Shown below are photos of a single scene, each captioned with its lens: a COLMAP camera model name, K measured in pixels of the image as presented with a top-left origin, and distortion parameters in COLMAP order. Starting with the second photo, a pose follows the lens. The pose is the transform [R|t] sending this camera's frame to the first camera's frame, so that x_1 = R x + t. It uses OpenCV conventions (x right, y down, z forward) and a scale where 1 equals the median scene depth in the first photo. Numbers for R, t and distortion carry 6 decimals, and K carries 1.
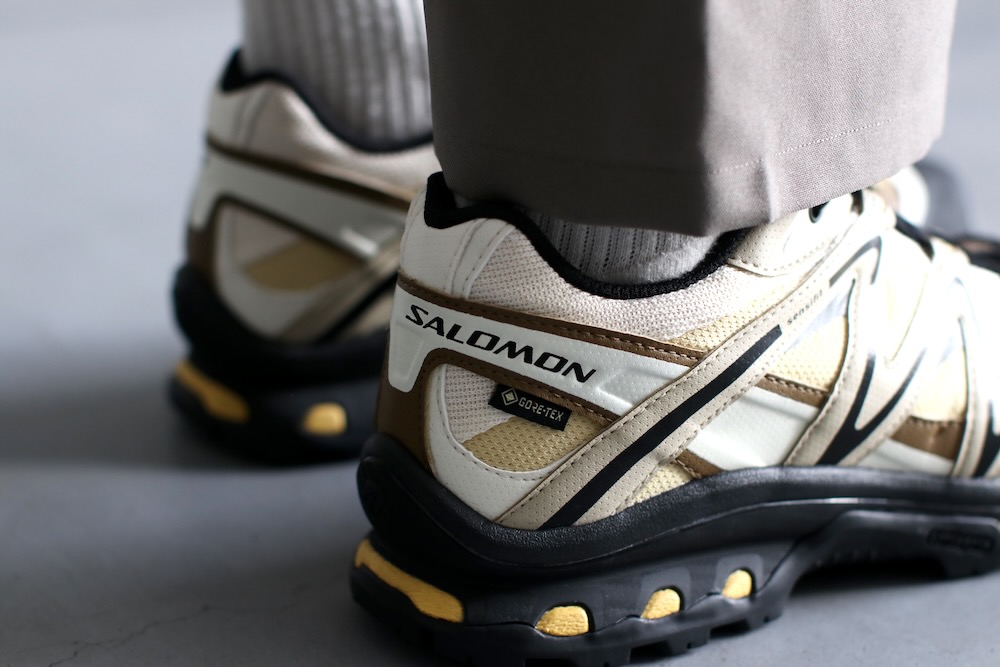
lens RADIAL K [[2373.3, 0, 500.2], [0, 2373.3, 333.7], [0, 0, 1]] dist [-0.360352, 0.000000]
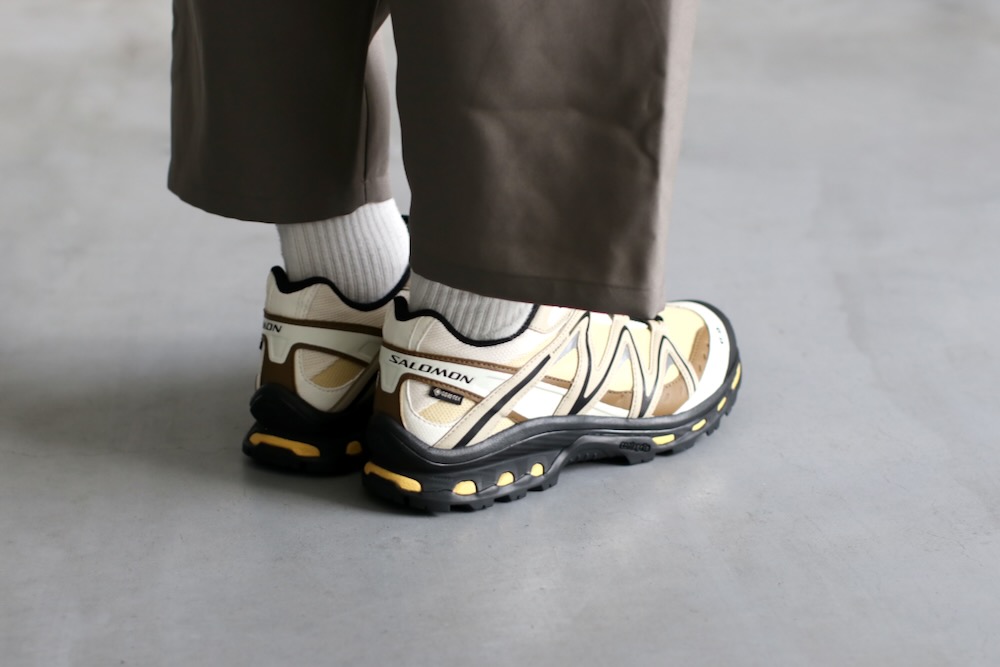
lens RADIAL K [[2373.3, 0, 499.9], [0, 2373.3, 333.6], [0, 0, 1]] dist [-0.360352, 0.000000]
pose [[0.988481, -0.057522, 0.139990, -0.255216], [0.059314, 0.998202, -0.008653, -0.006573], [-0.139240, 0.016856, 0.990115, -1.299153]]
